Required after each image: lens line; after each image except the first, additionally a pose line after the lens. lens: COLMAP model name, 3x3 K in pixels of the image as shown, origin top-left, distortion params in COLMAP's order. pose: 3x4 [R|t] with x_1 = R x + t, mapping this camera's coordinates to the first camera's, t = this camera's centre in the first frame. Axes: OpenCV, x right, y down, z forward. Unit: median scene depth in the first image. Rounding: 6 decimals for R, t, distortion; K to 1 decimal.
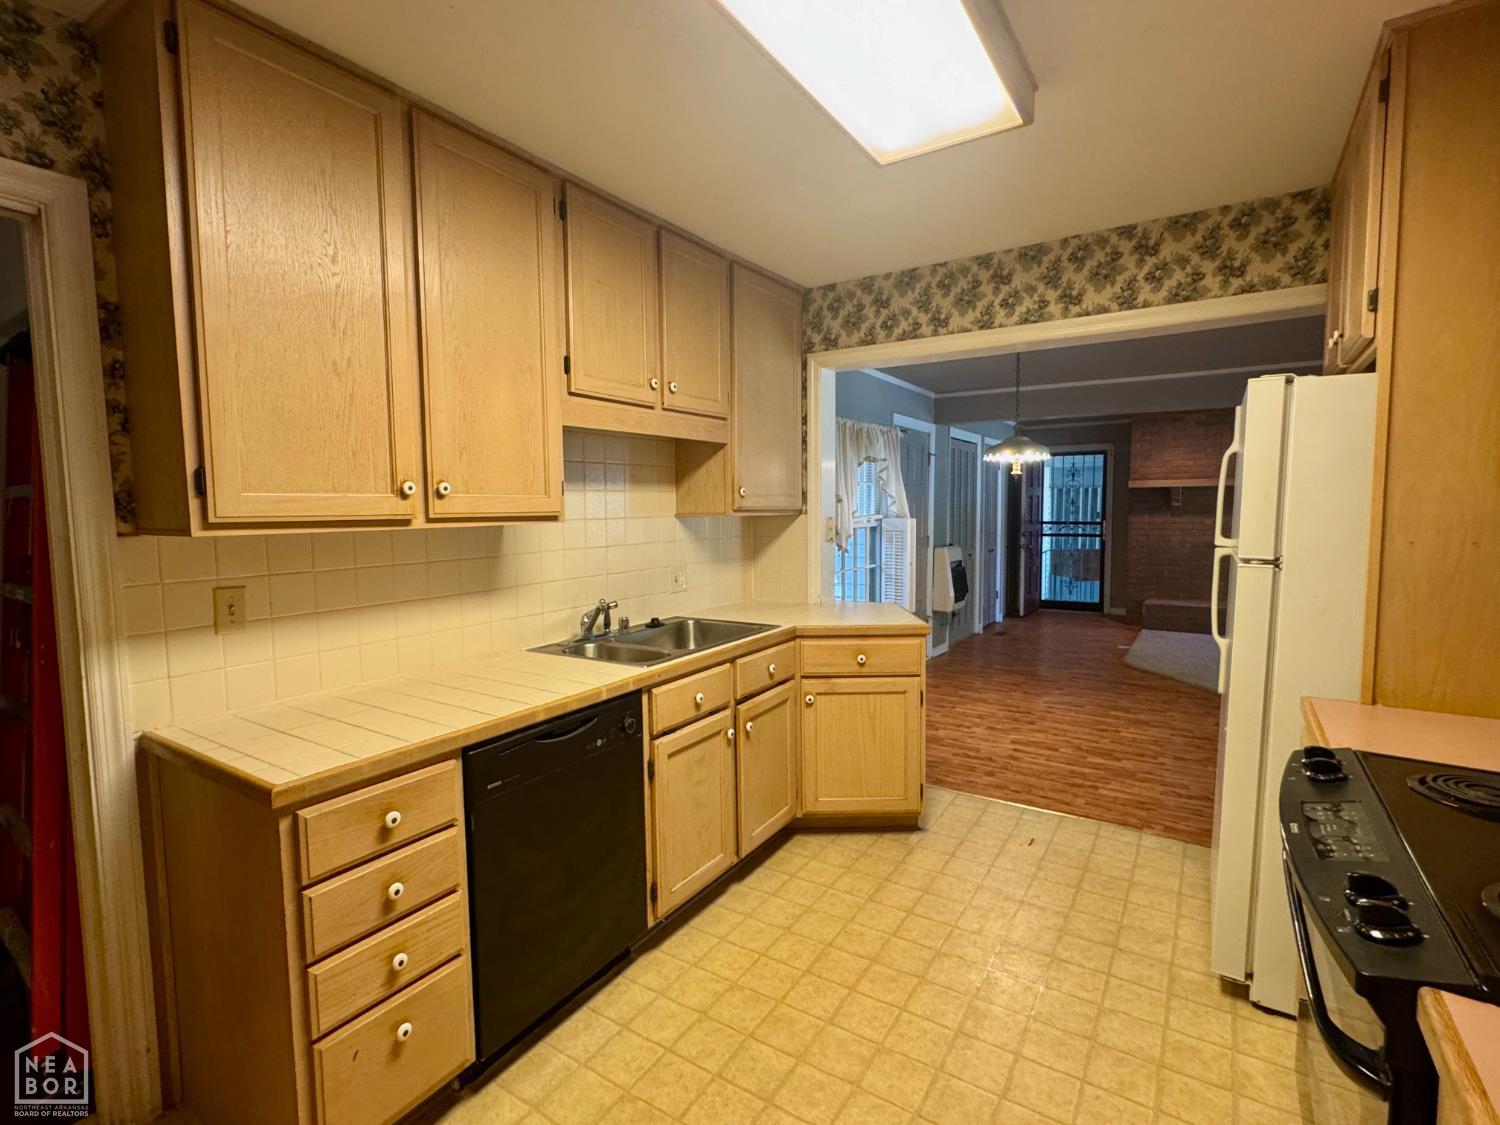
lens RADIAL K [[710.4, 0, 751.9], [0, 710.4, 559.9], [0, 0, 1]] dist [-0.000618, 0.000011]
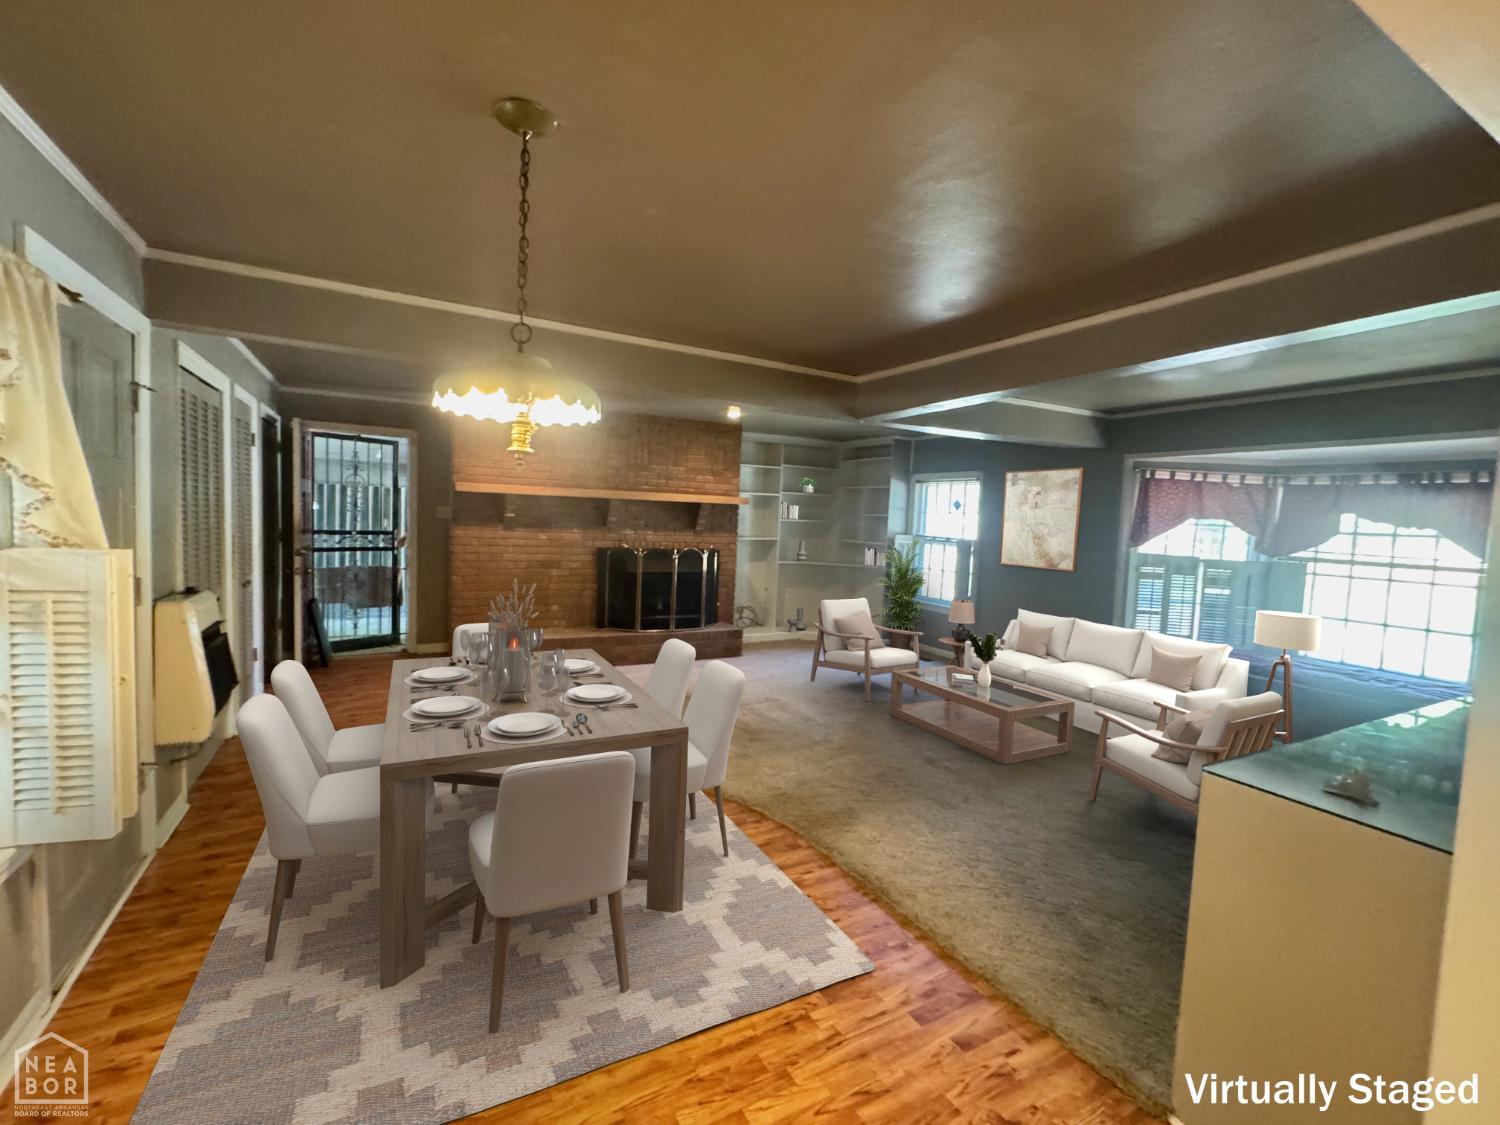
lens RADIAL K [[651.1, 0, 752.0], [0, 651.1, 554.5], [0, 0, 1]] dist [0.000680, -0.000049]
pose [[0.476038, -0.021301, 0.879167, 0.063888], [0.021804, 0.999685, 0.012415, -0.035549], [-0.879154, 0.013259, 0.476352, 0.388932]]
